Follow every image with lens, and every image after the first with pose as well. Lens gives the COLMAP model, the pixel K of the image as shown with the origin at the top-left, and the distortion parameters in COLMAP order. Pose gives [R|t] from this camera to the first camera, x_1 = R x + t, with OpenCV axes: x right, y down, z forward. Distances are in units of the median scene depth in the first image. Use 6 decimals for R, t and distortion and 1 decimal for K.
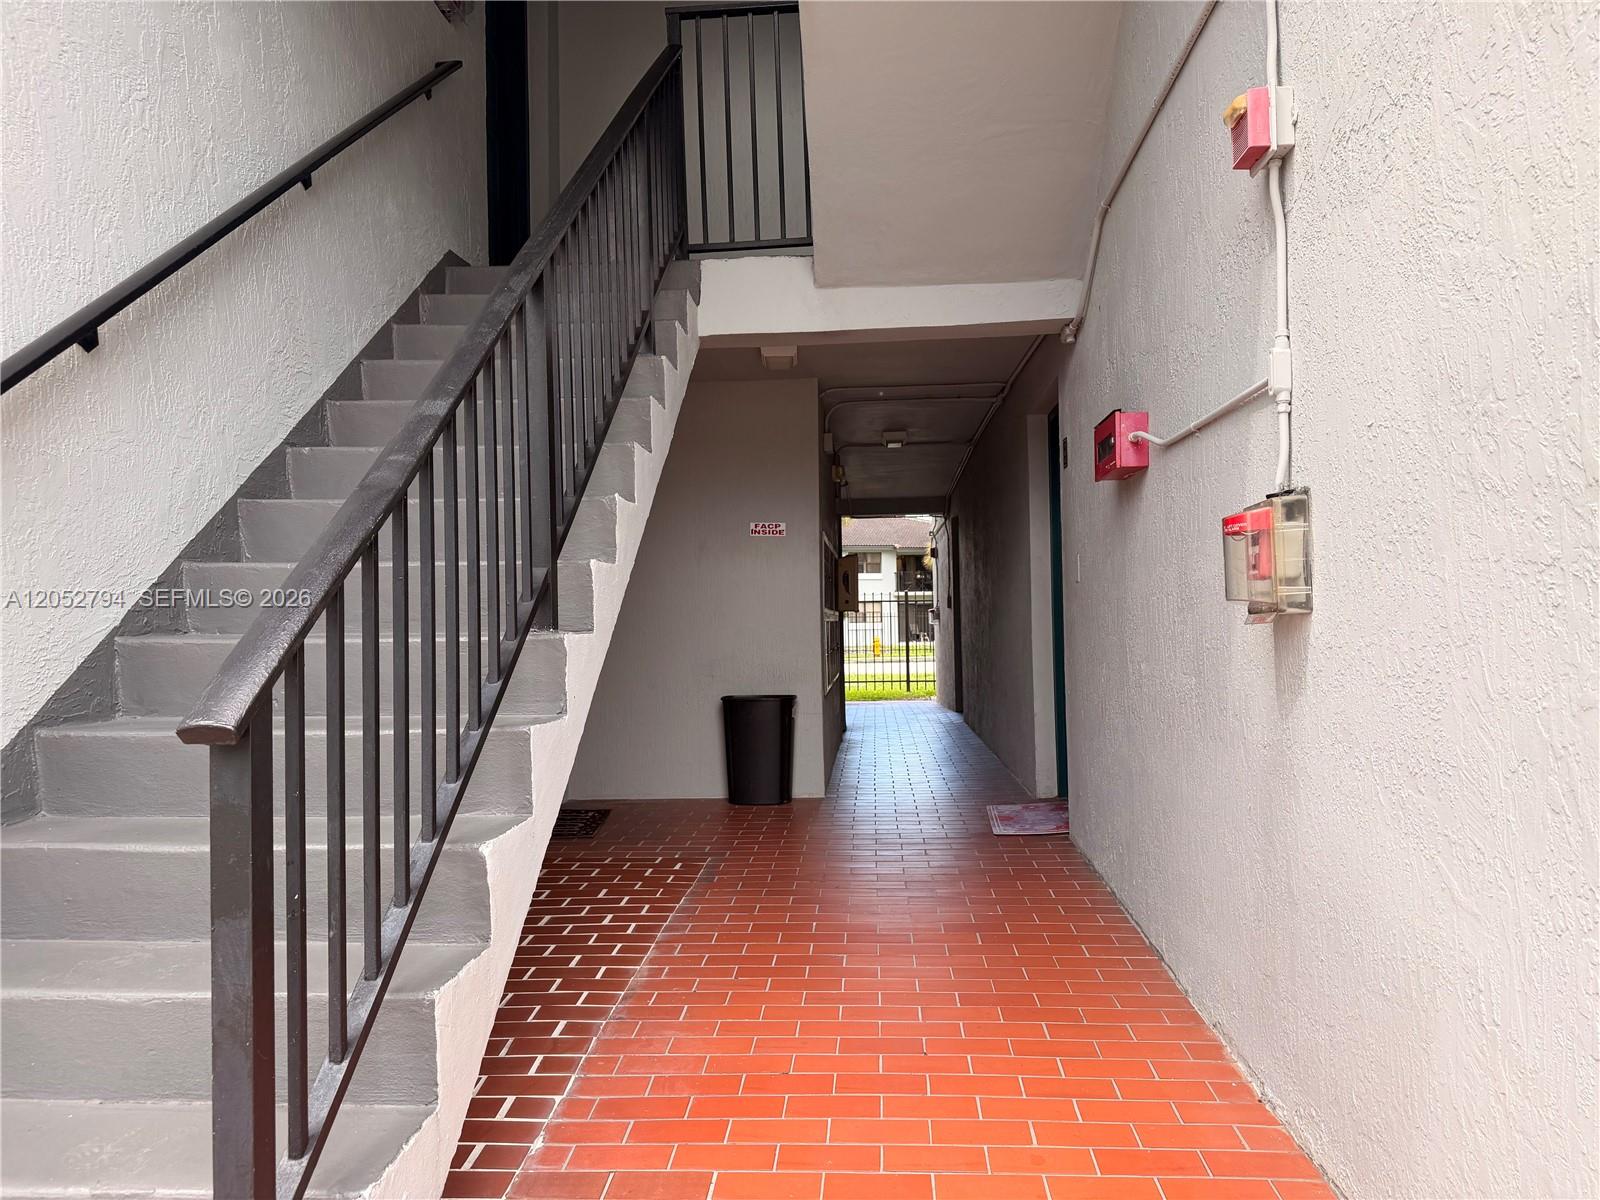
lens RADIAL K [[1121.1, 0, 800.5], [0, 1121.1, 597.2], [0, 0, 1]] dist [0.070510, -0.055498]
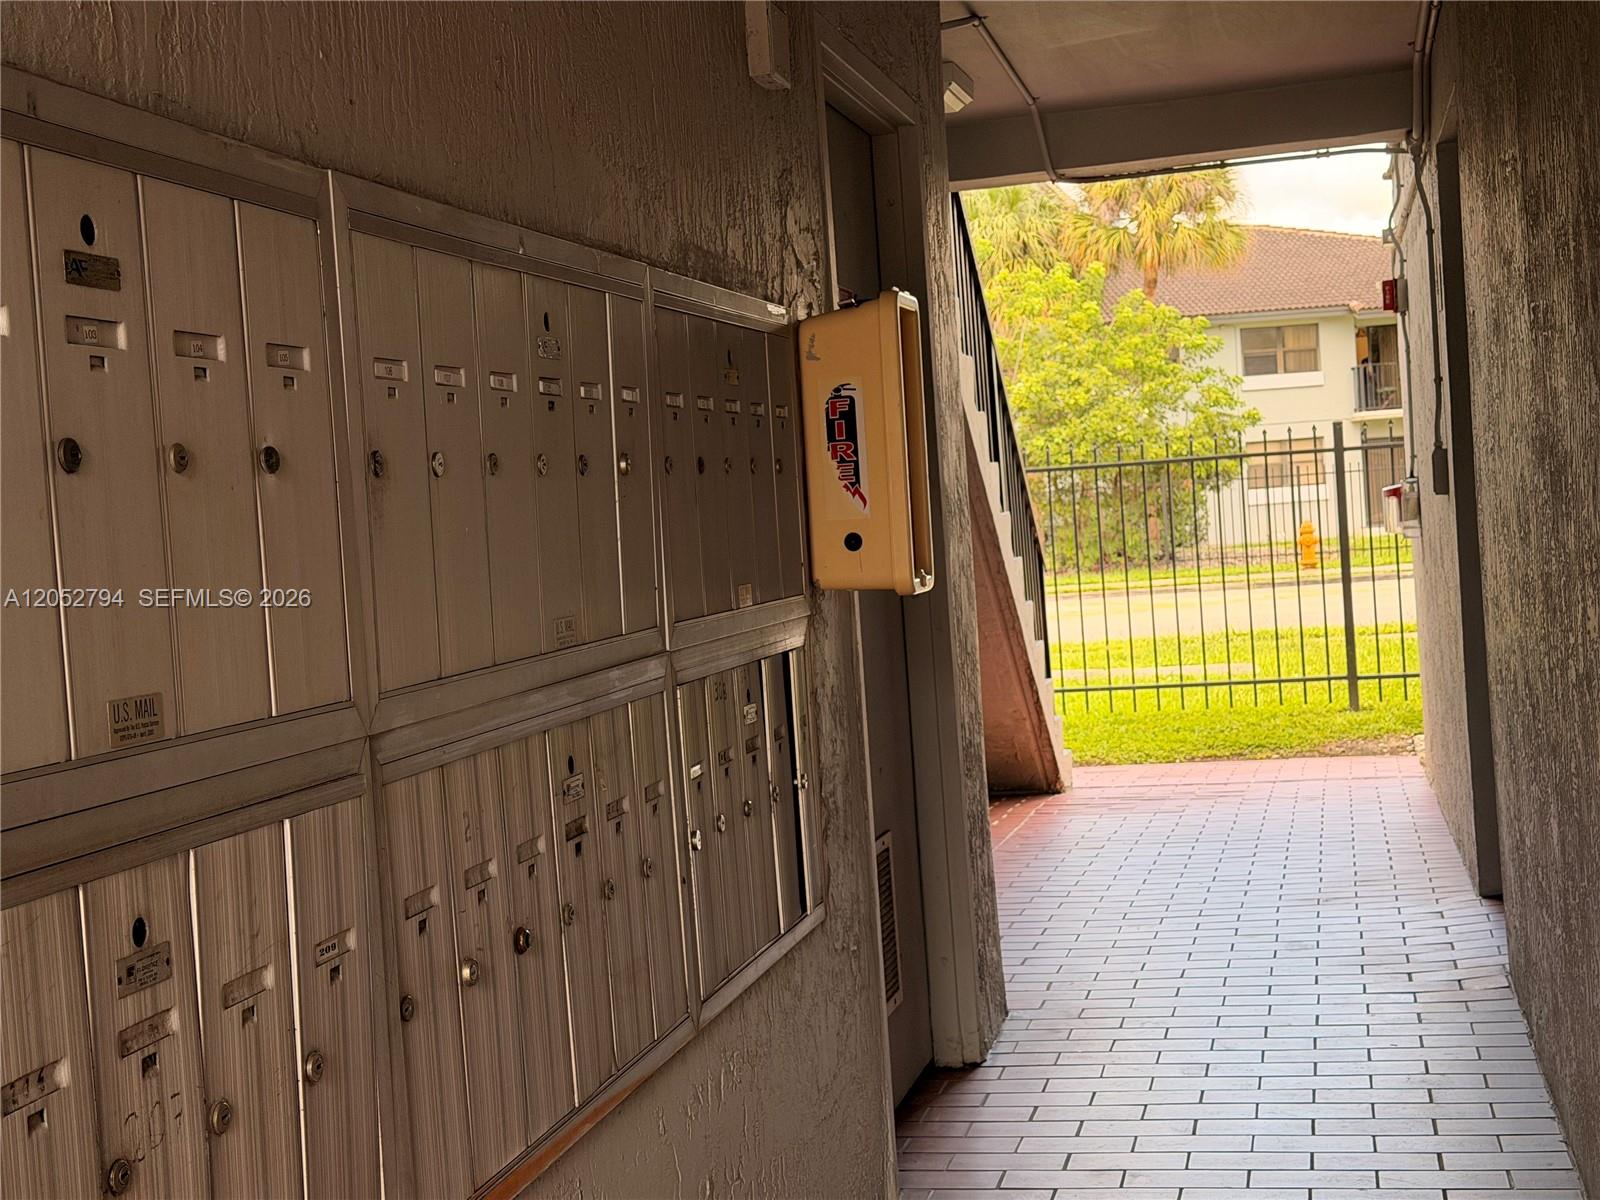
lens RADIAL K [[2247.8, 0, 800.8], [0, 2247.8, 600.0], [0, 0, 1]] dist [0.001554, 0.000000]
pose [[0.984996, -0.043826, -0.166921, 0.060864], [0.055583, 0.996242, 0.066427, -0.007419], [0.163383, -0.074709, 0.983730, 0.387507]]
